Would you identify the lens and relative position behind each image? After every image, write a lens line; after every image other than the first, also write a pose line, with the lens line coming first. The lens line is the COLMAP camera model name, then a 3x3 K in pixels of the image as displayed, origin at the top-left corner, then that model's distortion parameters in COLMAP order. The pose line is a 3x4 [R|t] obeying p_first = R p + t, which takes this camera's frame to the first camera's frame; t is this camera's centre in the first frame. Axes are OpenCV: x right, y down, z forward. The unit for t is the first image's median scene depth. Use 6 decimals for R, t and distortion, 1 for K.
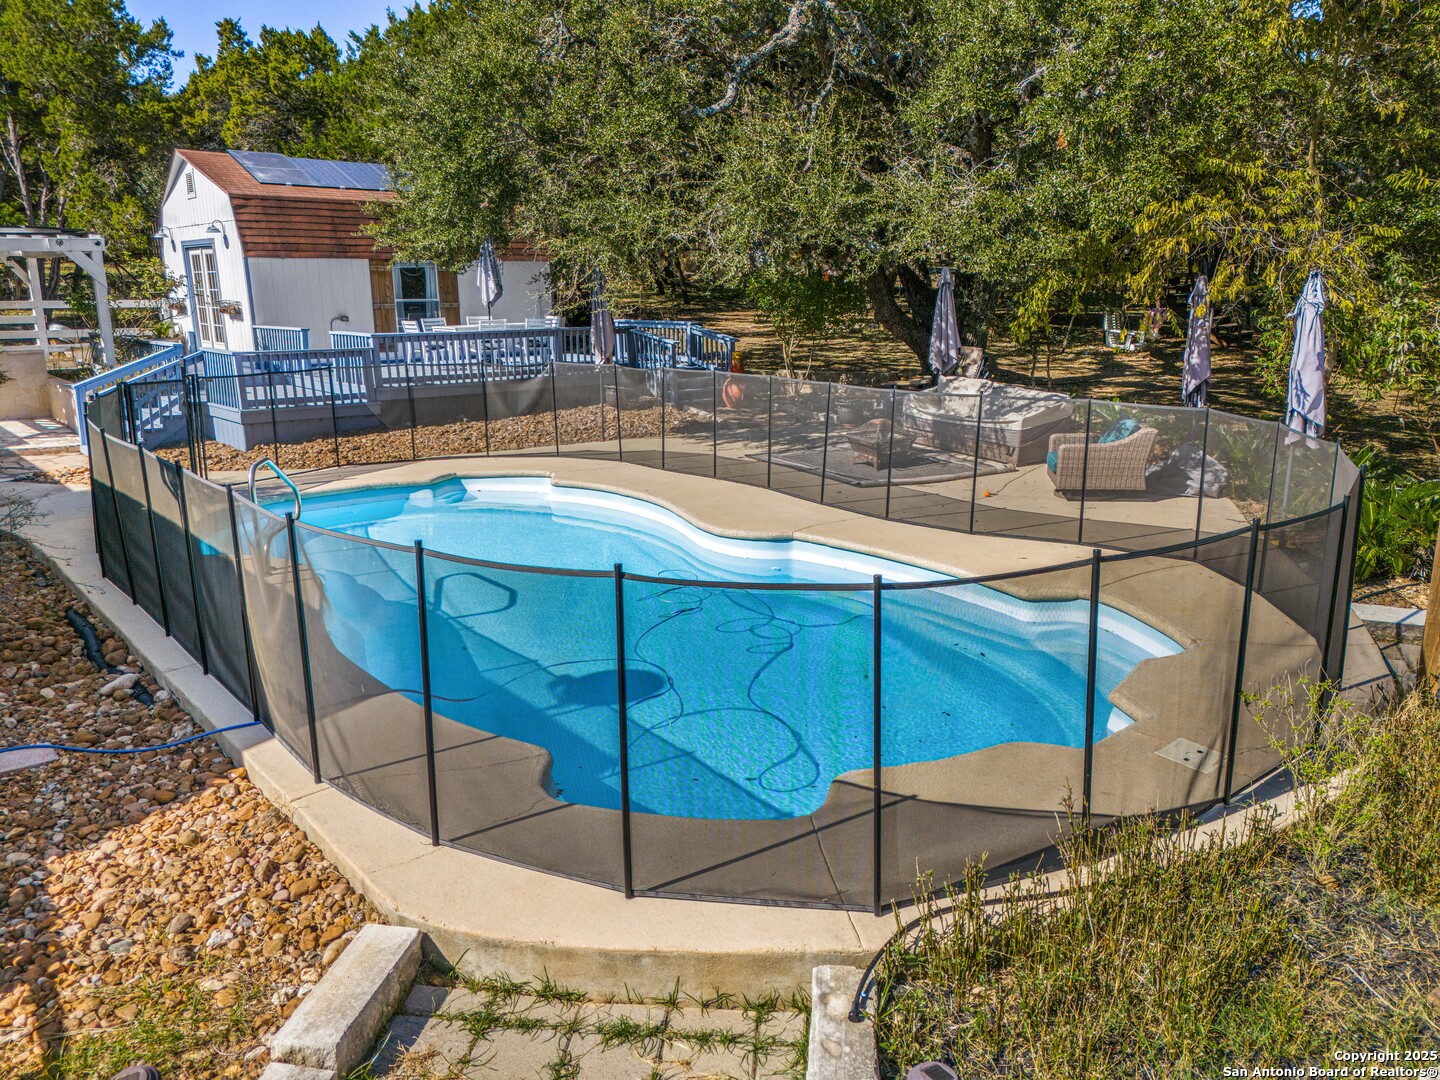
lens RADIAL K [[1080.8, 0, 723.5], [0, 1080.8, 574.4], [0, 0, 1]] dist [0.036371, -0.011874]
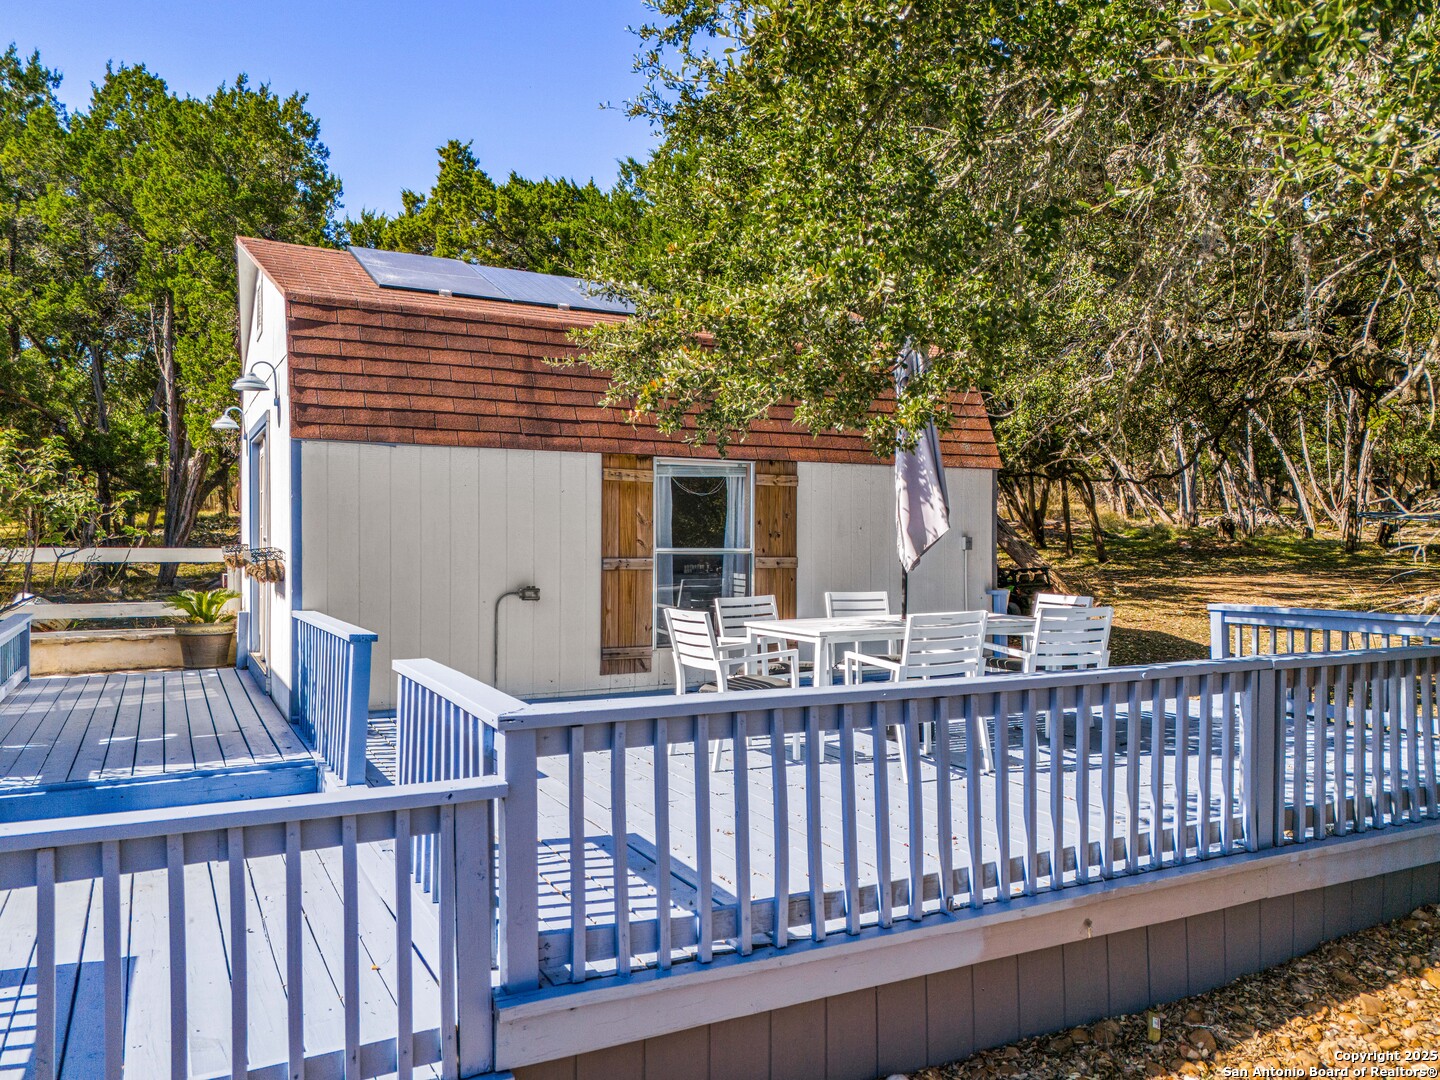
lens RADIAL K [[1080.8, 0, 723.5], [0, 1080.8, 574.4], [0, 0, 1]] dist [0.036371, -0.011874]
pose [[0.973993, 0.018697, -0.225806, -0.187127], [-0.069476, 0.973227, -0.219095, -0.158002], [0.215664, 0.229085, 0.949215, 0.628719]]
